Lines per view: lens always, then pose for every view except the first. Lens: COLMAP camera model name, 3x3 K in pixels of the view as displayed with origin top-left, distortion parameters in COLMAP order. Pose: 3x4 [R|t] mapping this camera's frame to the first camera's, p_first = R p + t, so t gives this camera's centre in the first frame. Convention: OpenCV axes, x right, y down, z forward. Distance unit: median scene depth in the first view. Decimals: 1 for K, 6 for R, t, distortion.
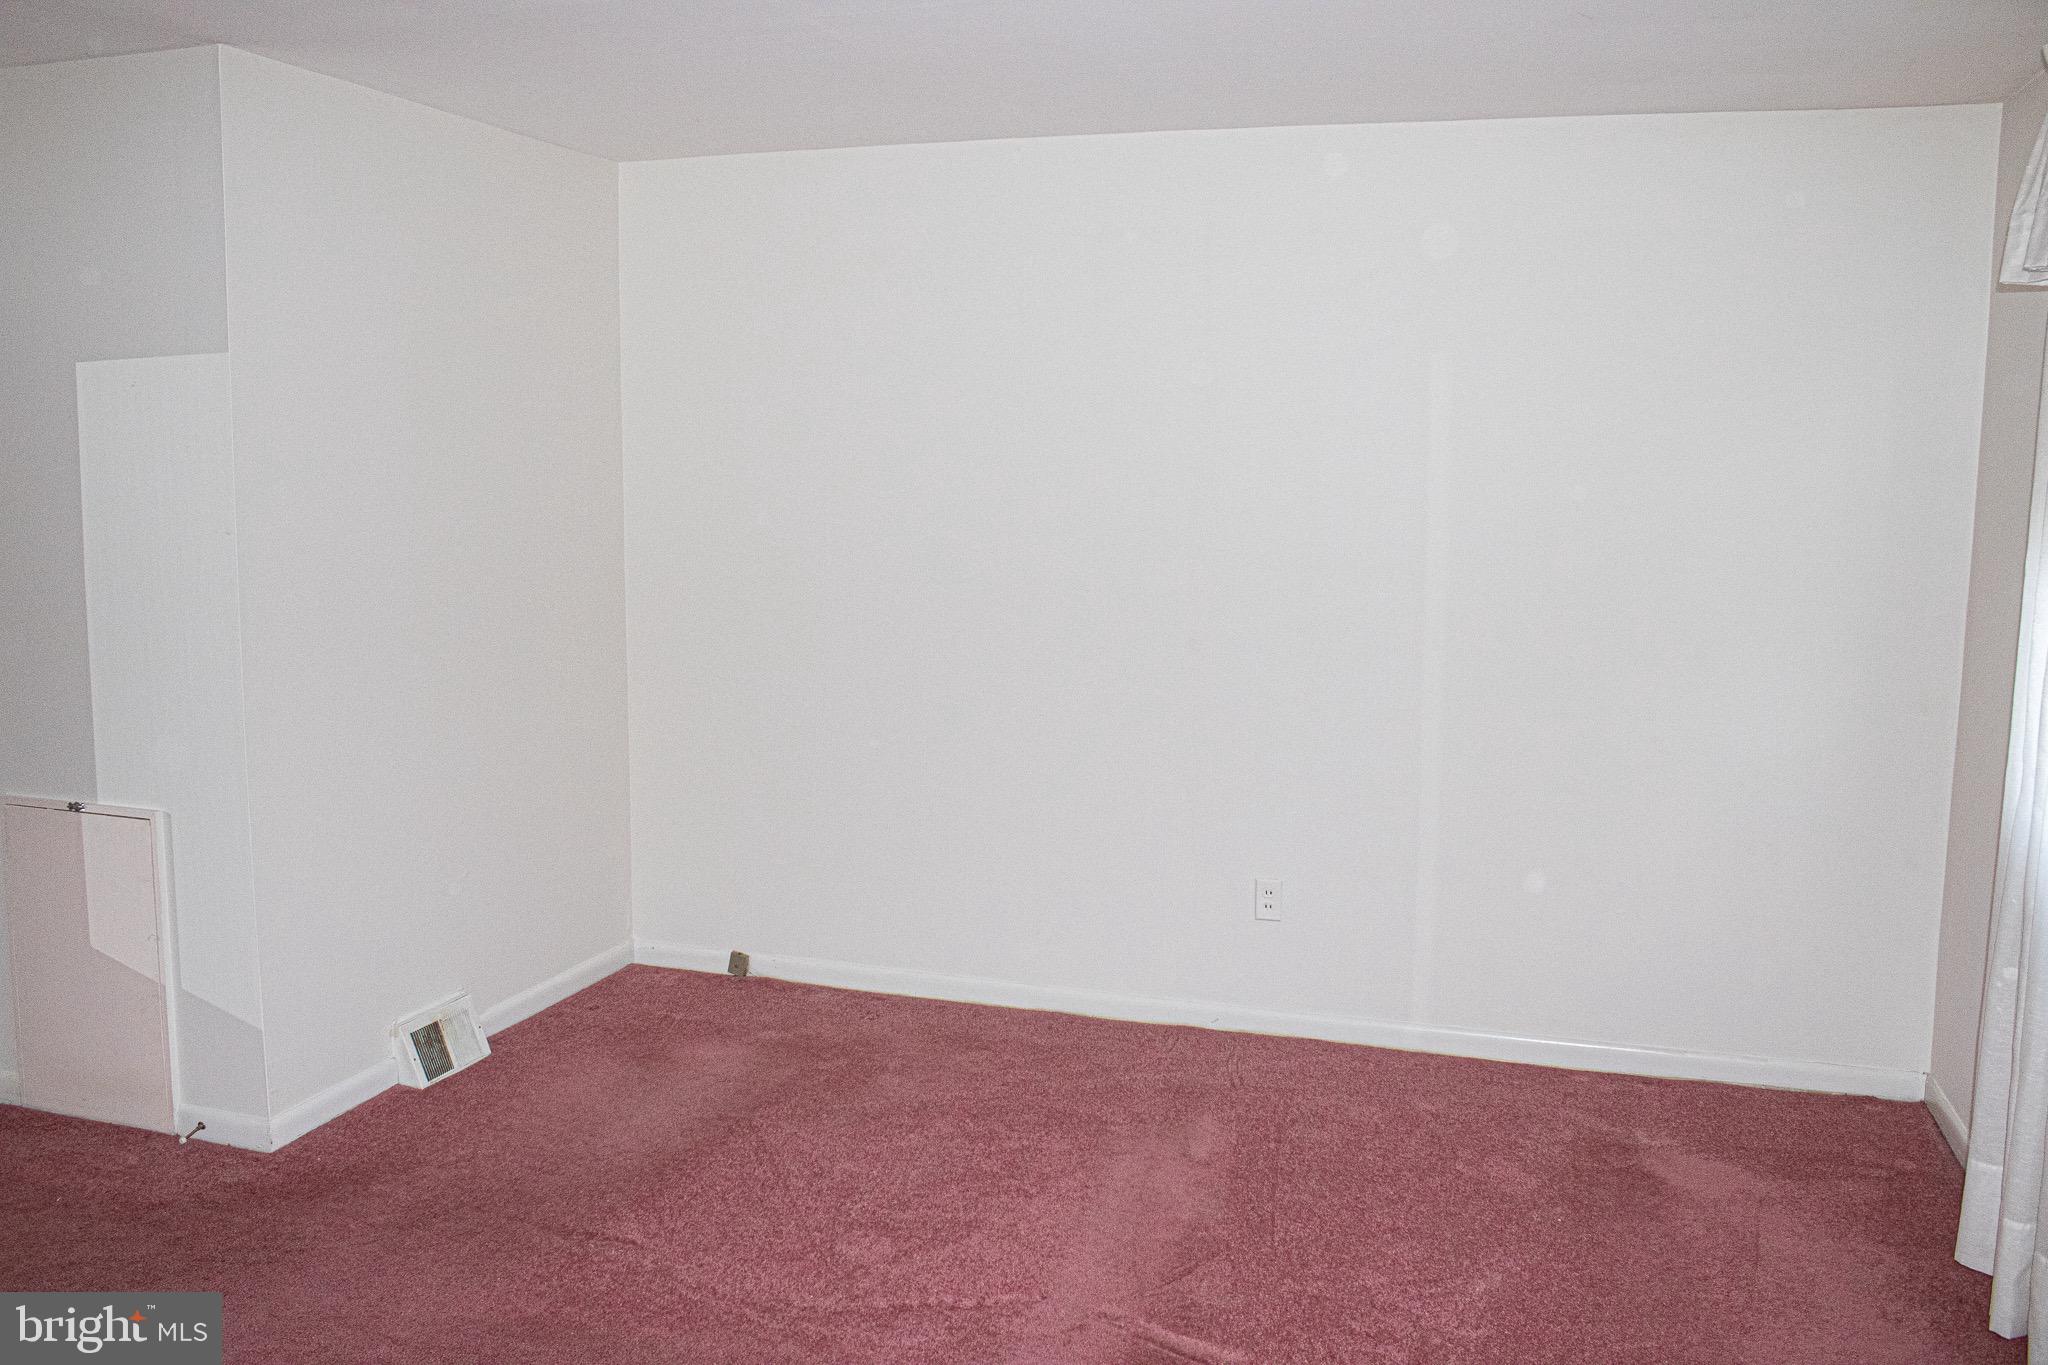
lens RADIAL K [[1748.1, 0, 1034.6], [0, 1748.1, 680.4], [0, 0, 1]] dist [-0.136019, 0.120461]
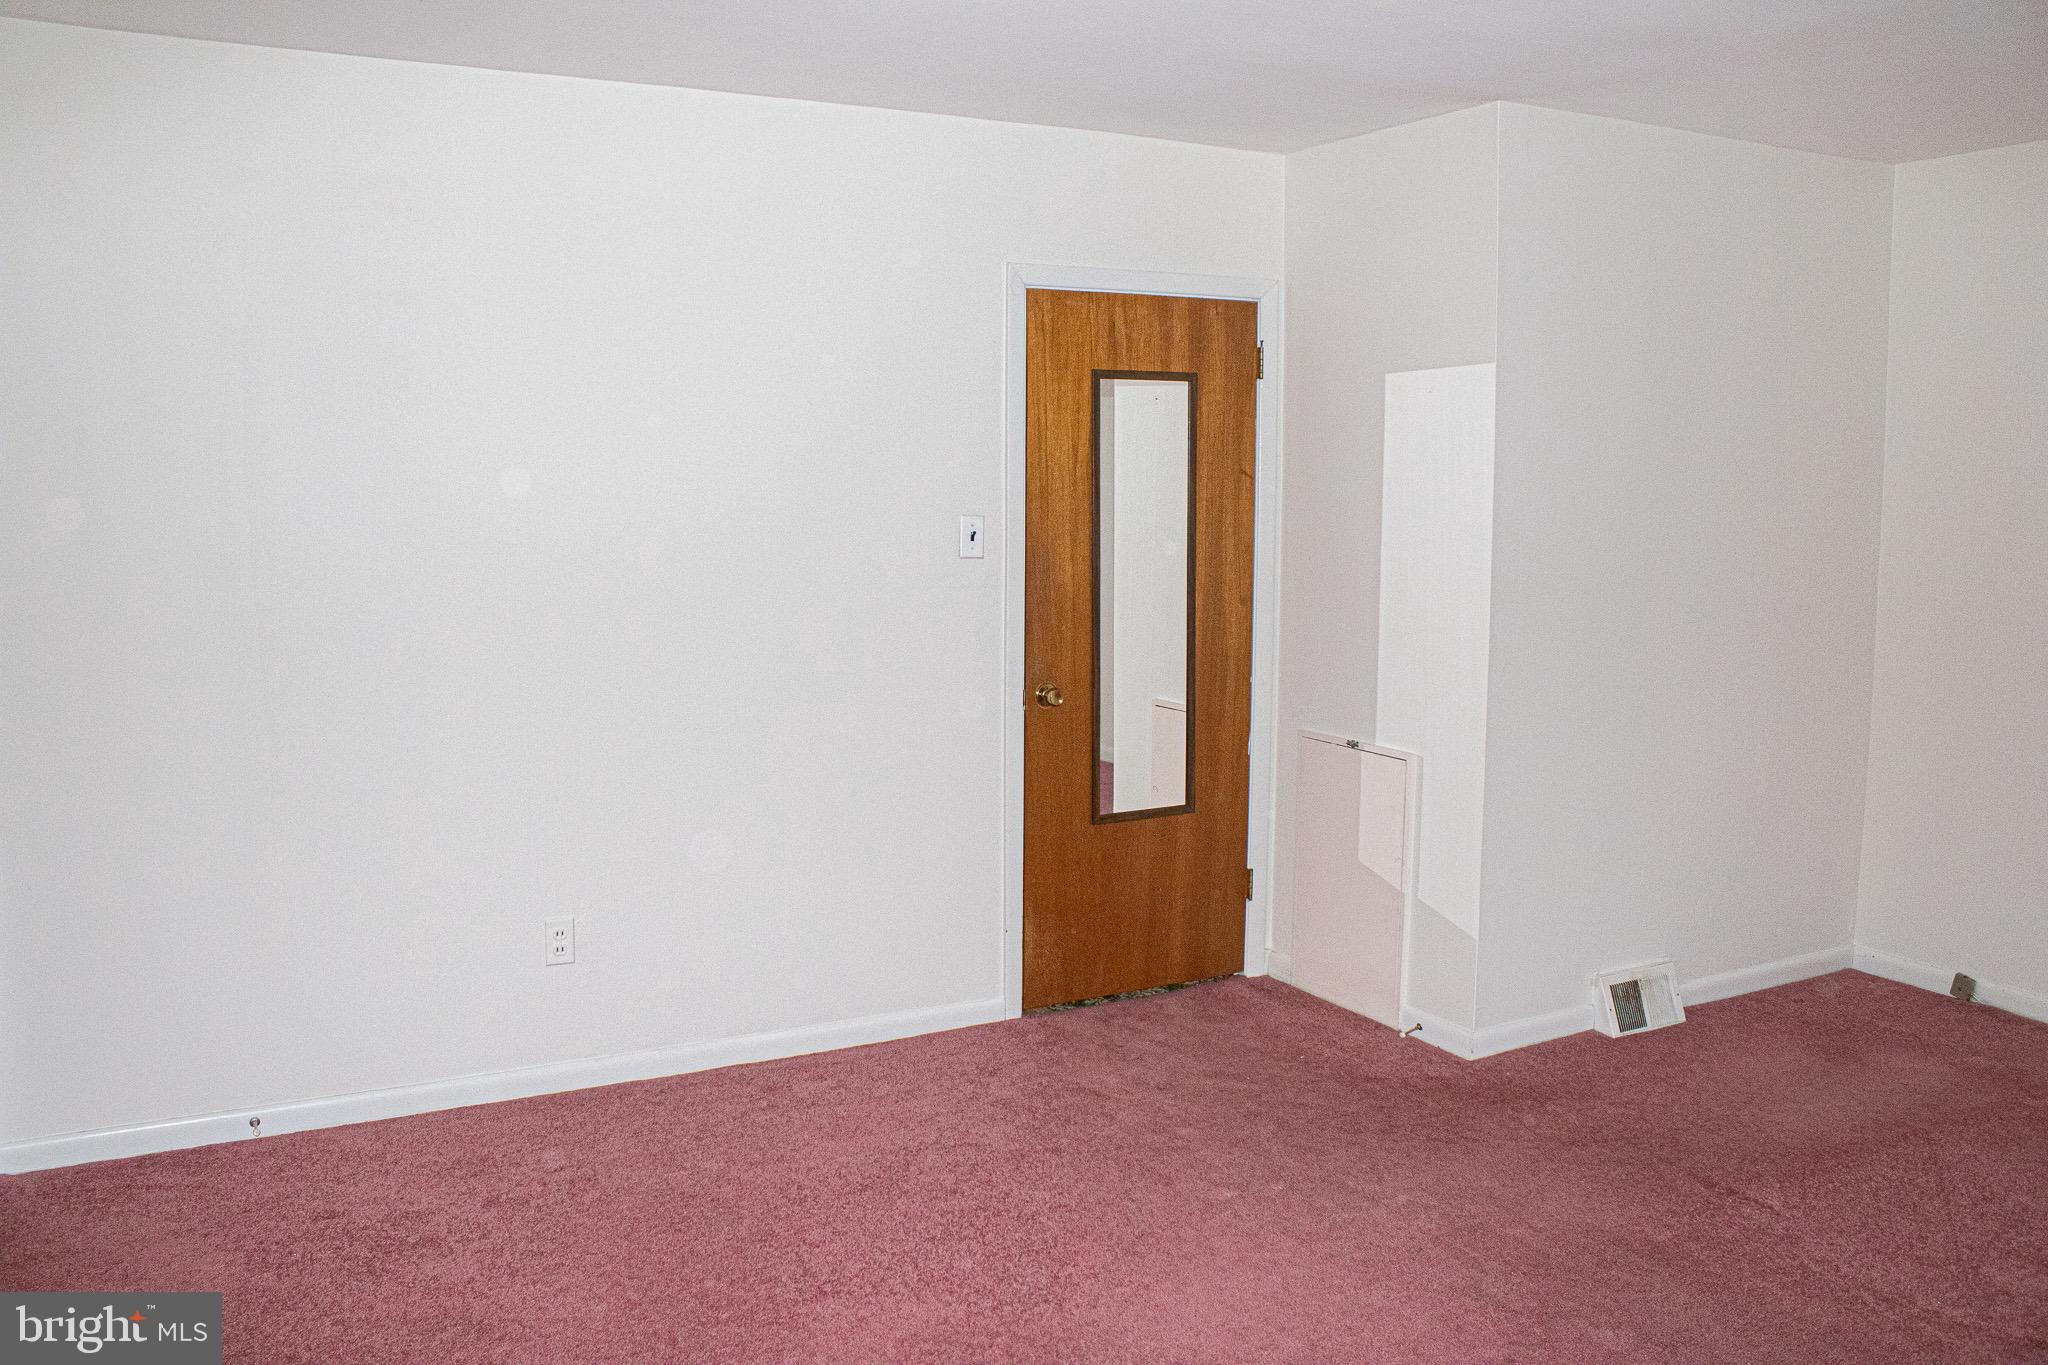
lens RADIAL K [[1748.1, 0, 1024.3], [0, 1748.1, 675.5], [0, 0, 1]] dist [-0.136019, 0.120461]
pose [[0.737255, 0.078639, -0.671022, 0.082798], [-0.082718, 0.996237, 0.025869, 0.013326], [0.670532, 0.036434, 0.740986, -0.068673]]
